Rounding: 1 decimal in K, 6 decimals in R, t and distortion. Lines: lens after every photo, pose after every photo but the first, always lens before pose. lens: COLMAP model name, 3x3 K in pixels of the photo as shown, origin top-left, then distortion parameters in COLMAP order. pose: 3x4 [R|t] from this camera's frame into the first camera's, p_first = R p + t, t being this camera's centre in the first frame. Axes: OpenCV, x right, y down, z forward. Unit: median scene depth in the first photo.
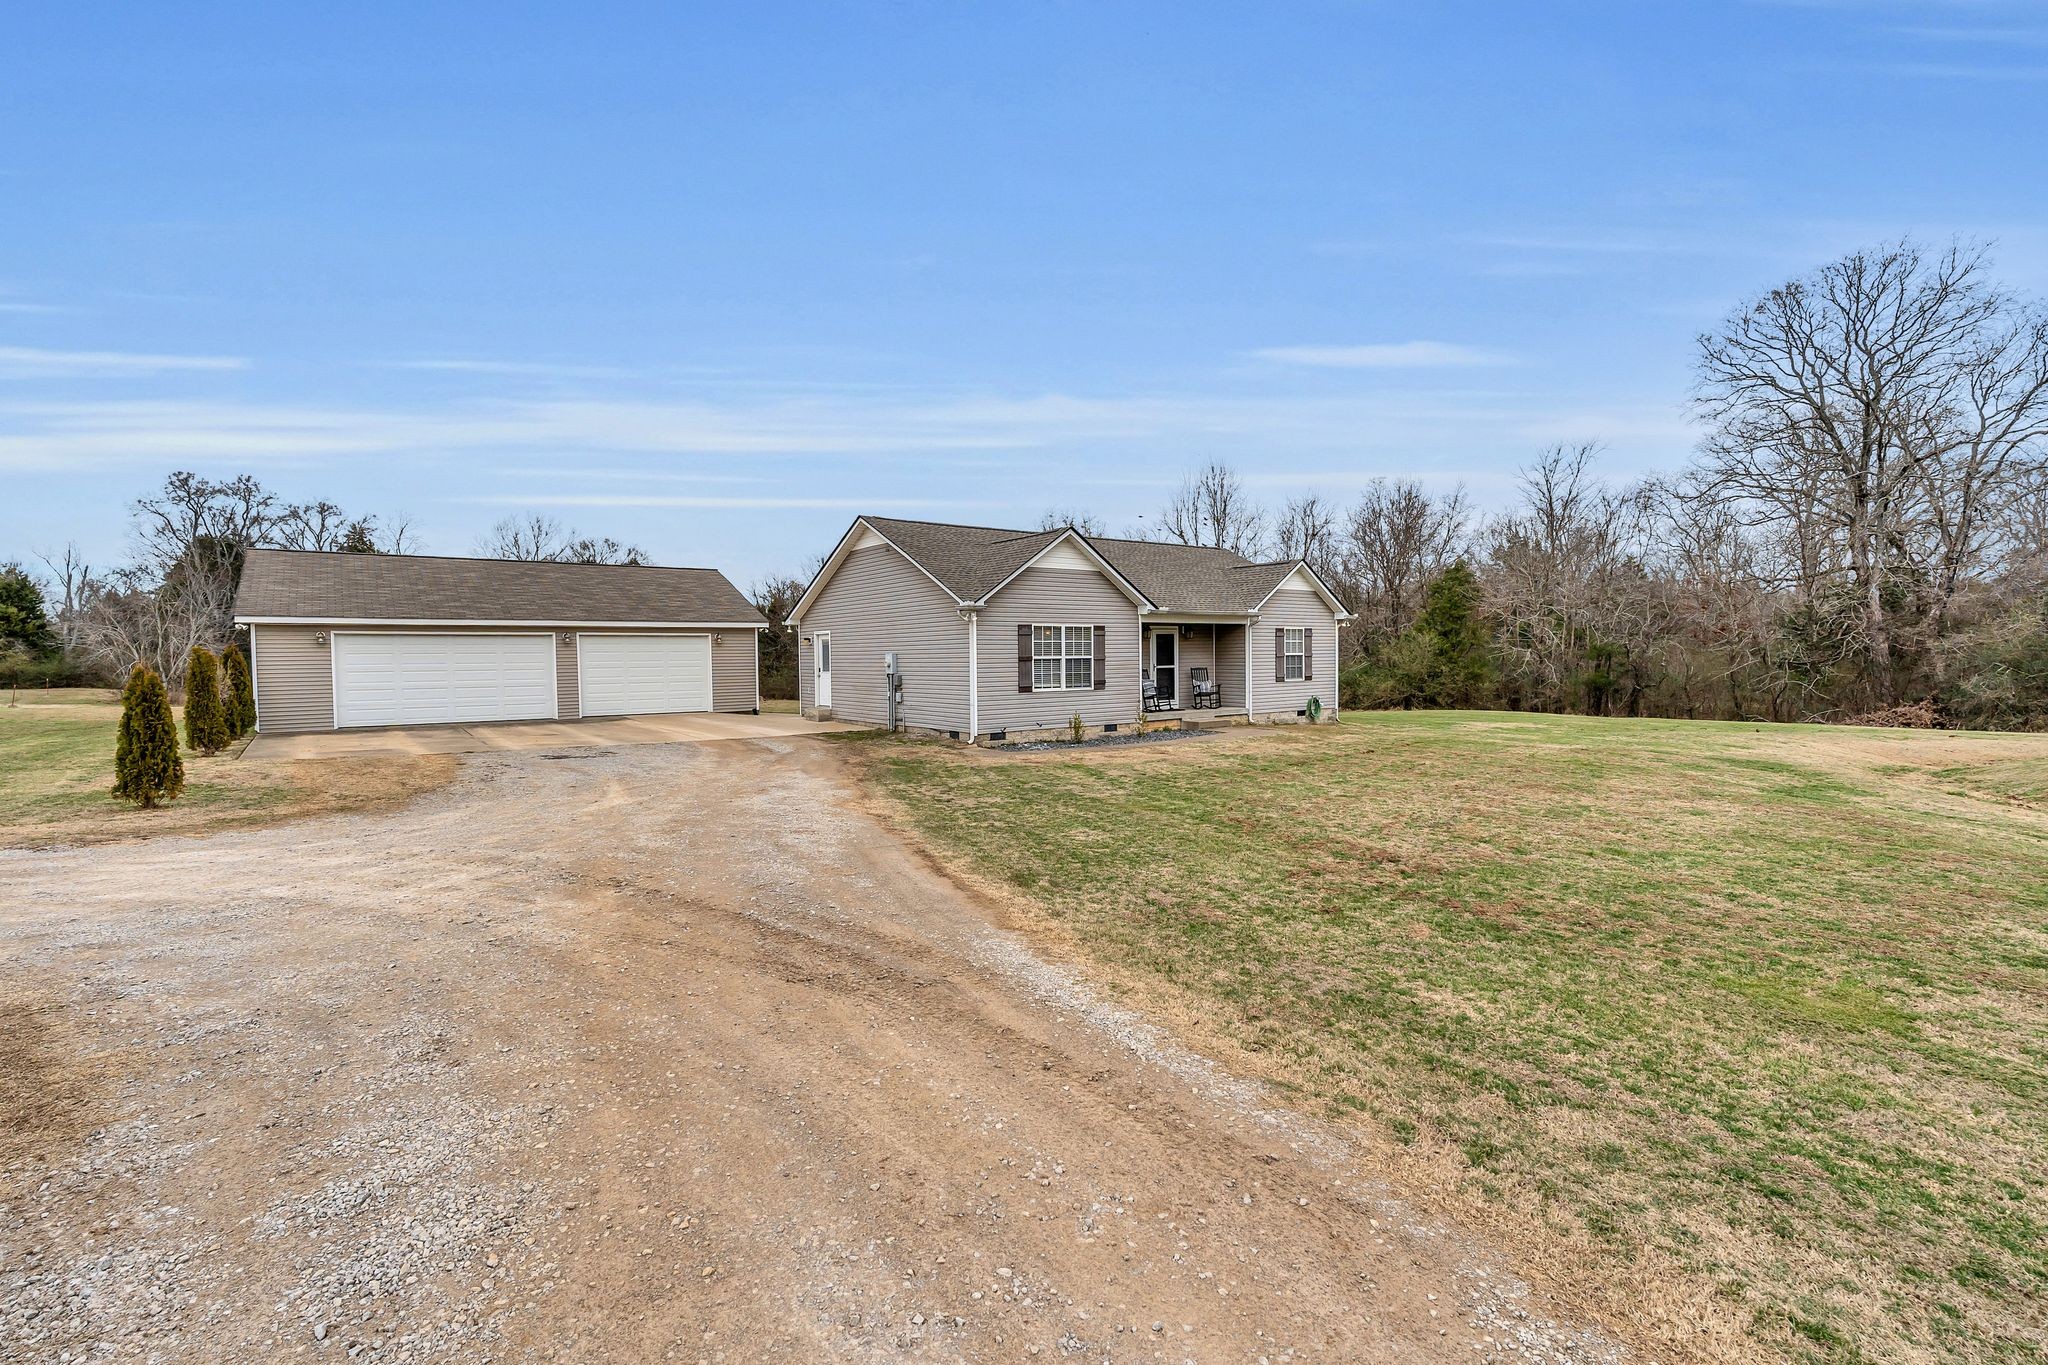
lens RADIAL K [[904.7, 0, 999.5], [0, 904.7, 666.9], [0, 0, 1]] dist [-0.003261, 0.000107]
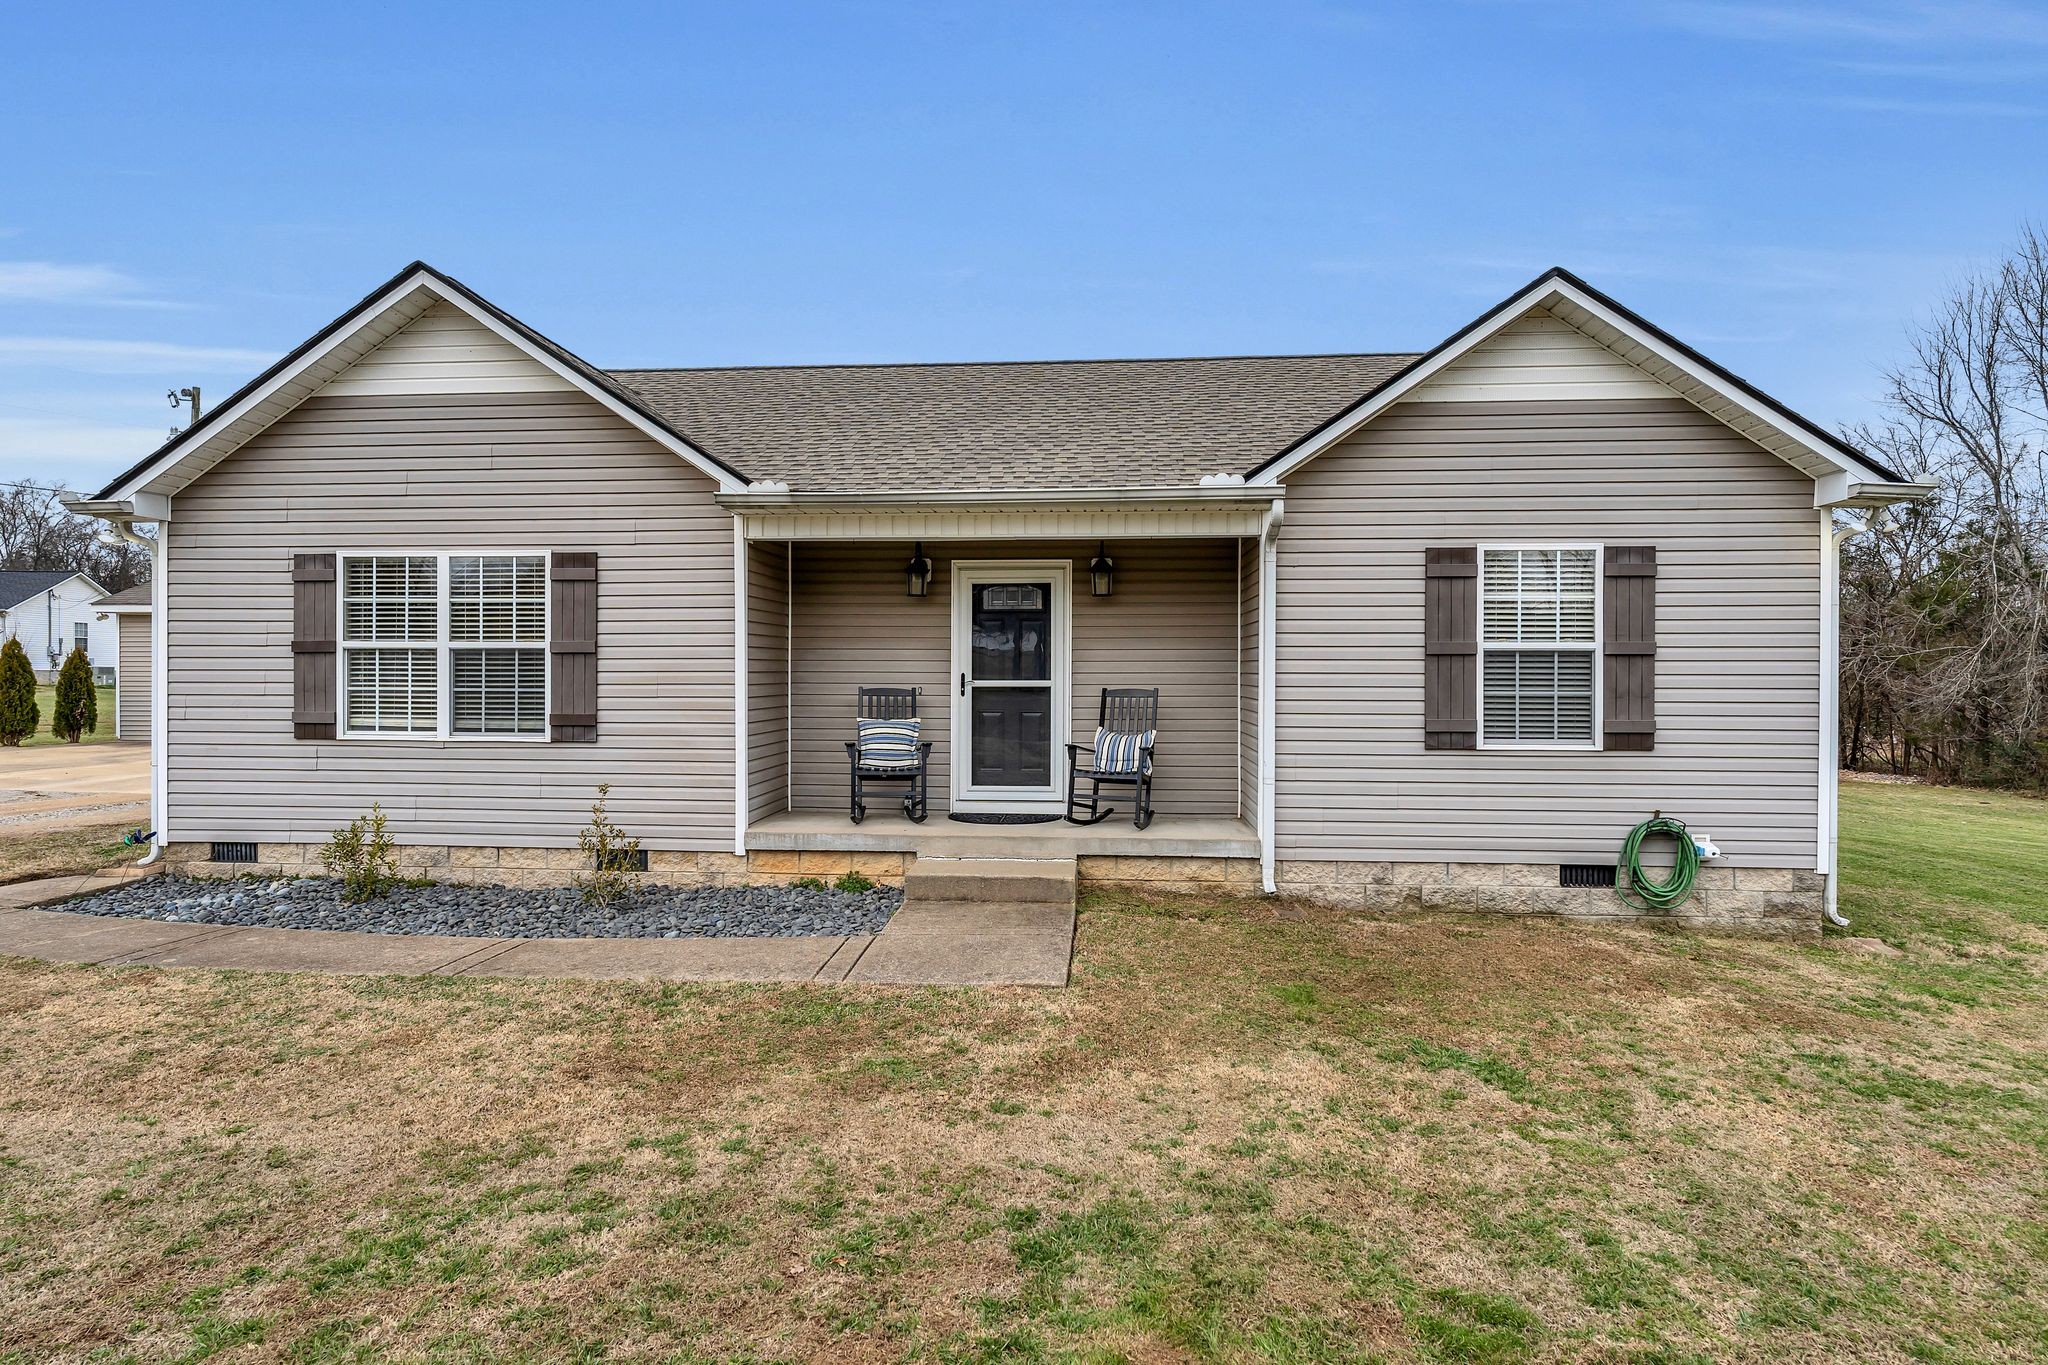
lens RADIAL K [[1012.4, 0, 1027.5], [0, 1012.4, 679.5], [0, 0, 1]] dist [-0.003135, 0.000341]
pose [[0.763769, 0.012962, -0.645360, 0.465024], [-0.020516, 0.999781, -0.004200, -0.000270], [0.645164, 0.016449, 0.763867, 0.792426]]
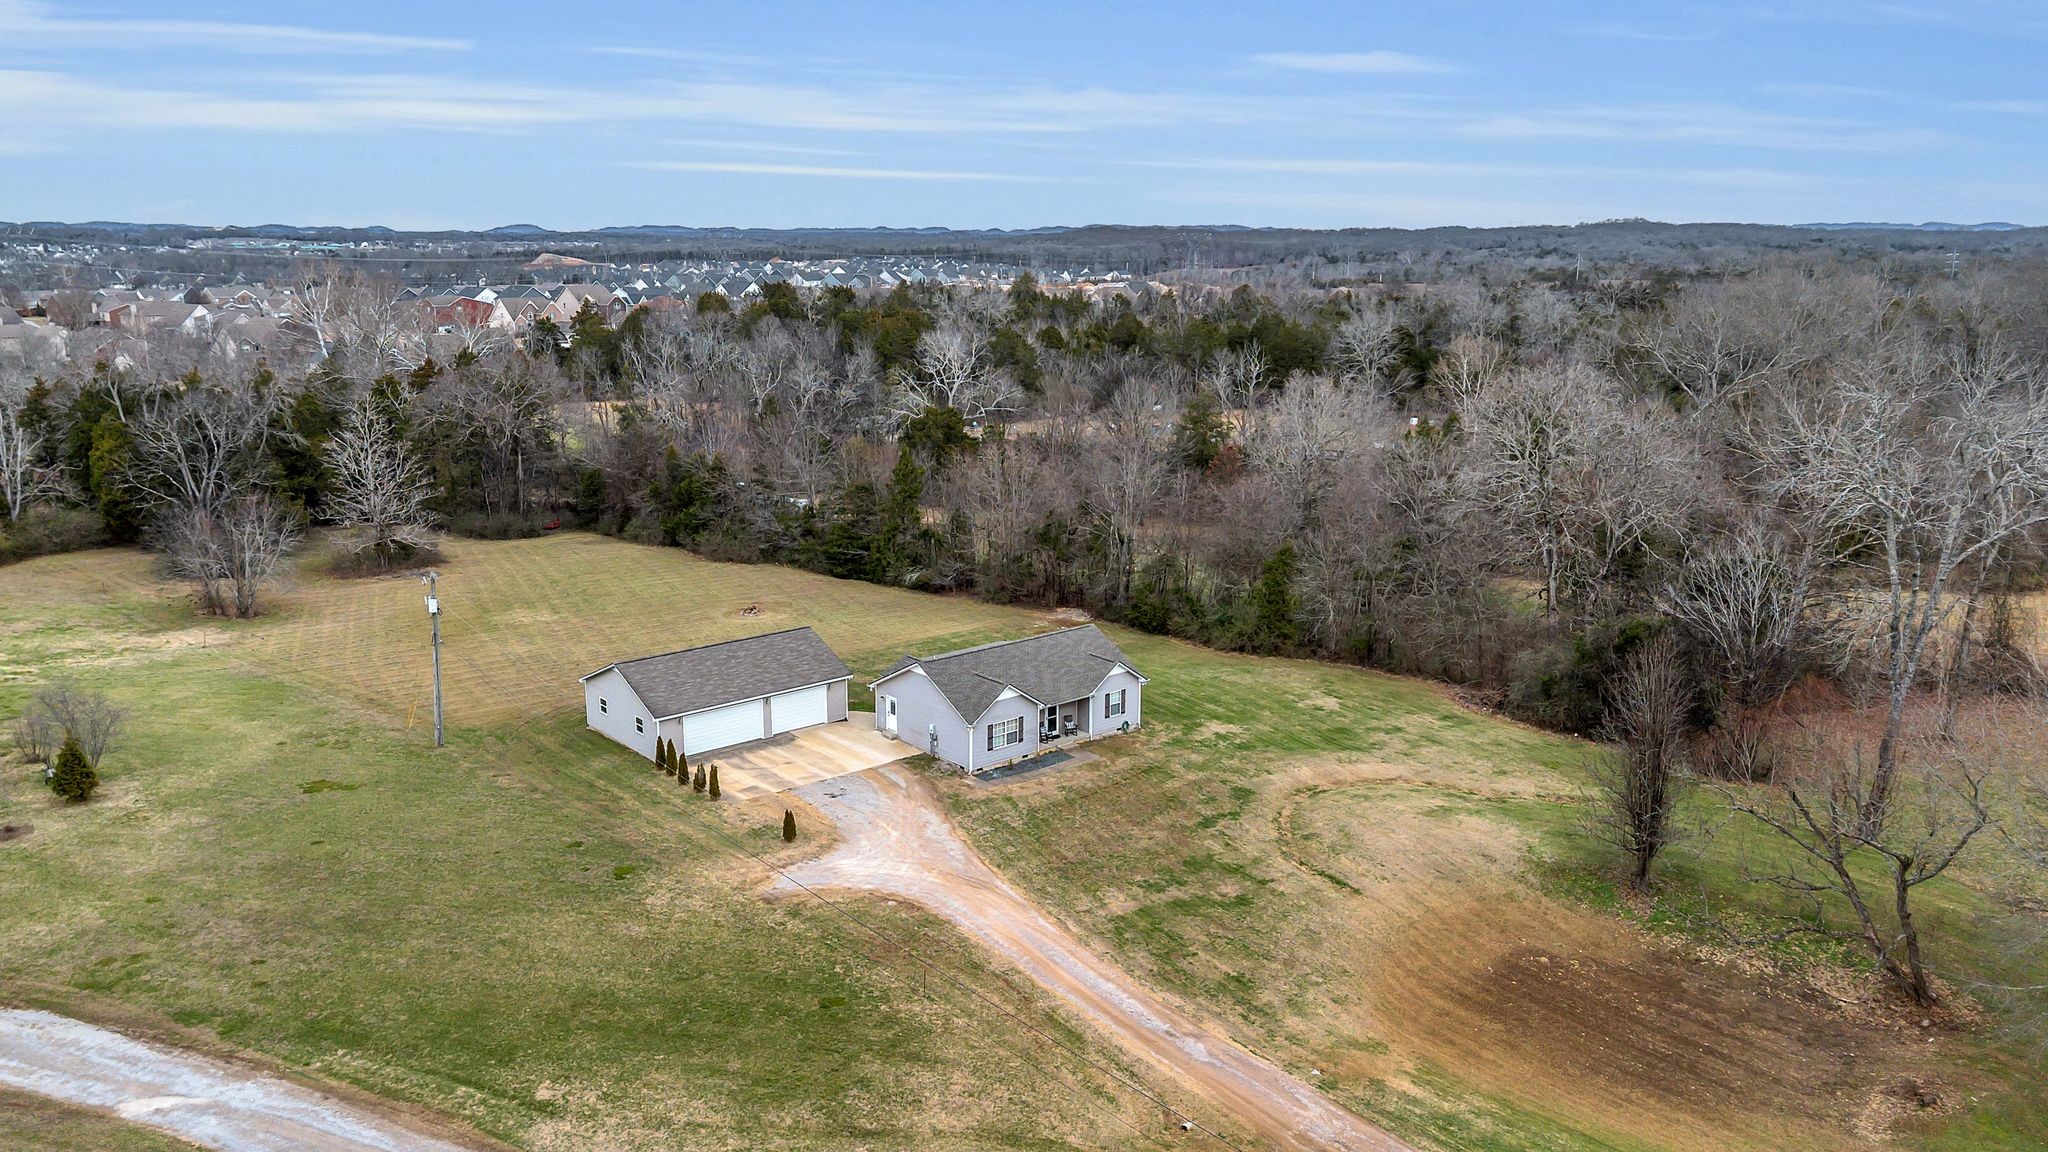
lens RADIAL K [[1421.3, 0, 1026.2], [0, 1421.3, 527.0], [0, 0, 1]] dist [0.108211, -0.109621]
pose [[0.997274, -0.000600, 0.073785, -0.149283], [-0.012480, 0.984187, 0.176691, -1.169568], [-0.072725, -0.177130, 0.981497, -2.535587]]
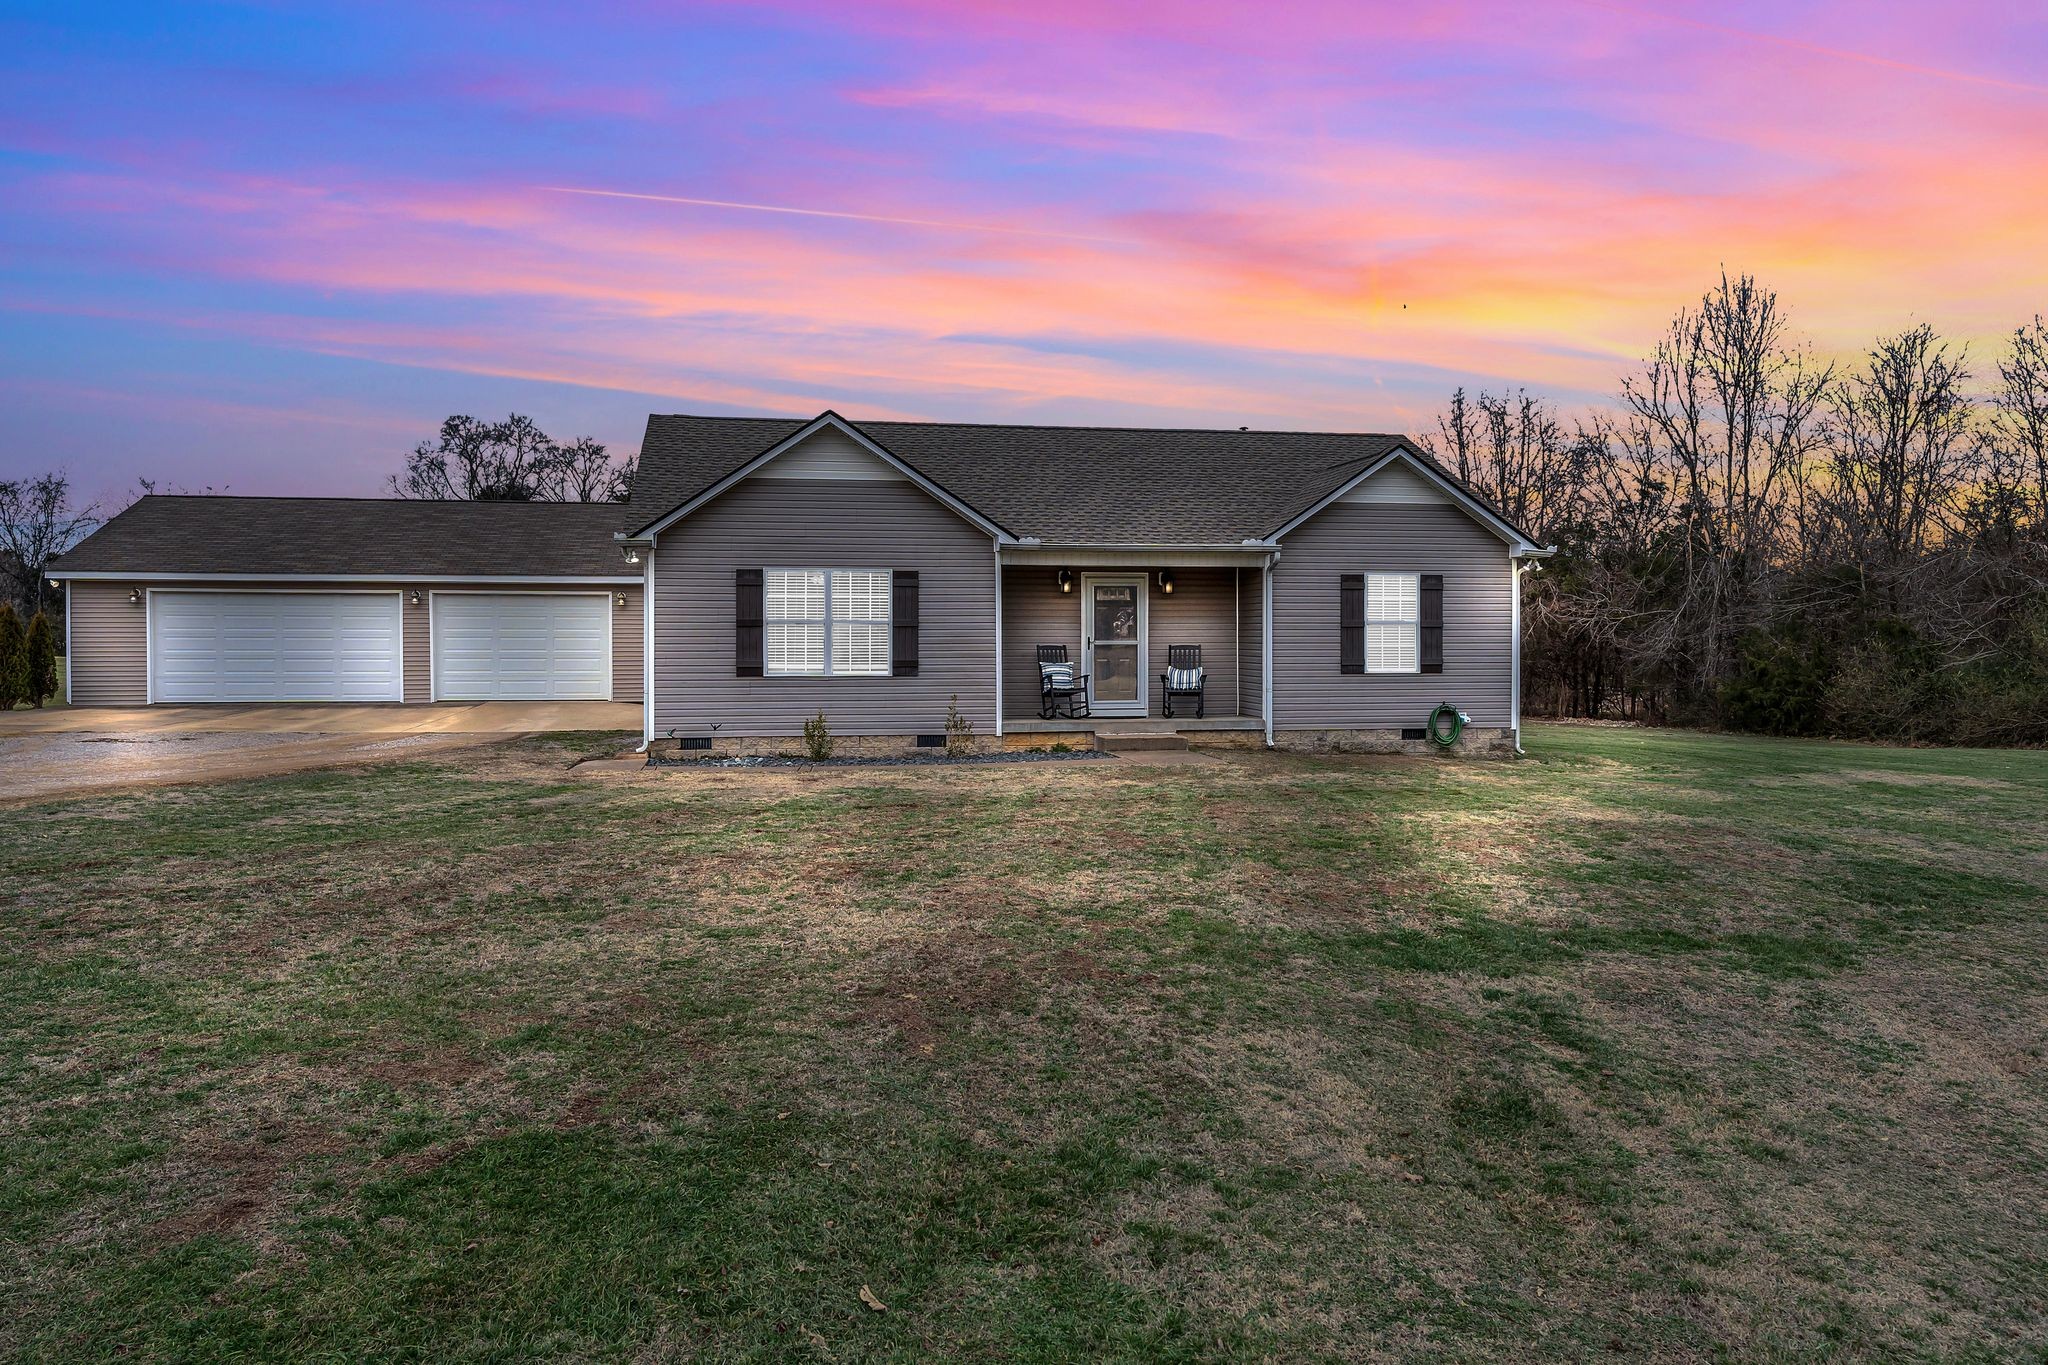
lens RADIAL K [[1376.5, 0, 993.6], [0, 1376.5, 634.5], [0, 0, 1]] dist [-0.000385, -0.000312]
pose [[0.894233, 0.008403, -0.447523, 0.555456], [-0.014946, 0.999827, -0.011091, 0.006251], [0.447352, 0.016606, 0.894204, 0.195144]]
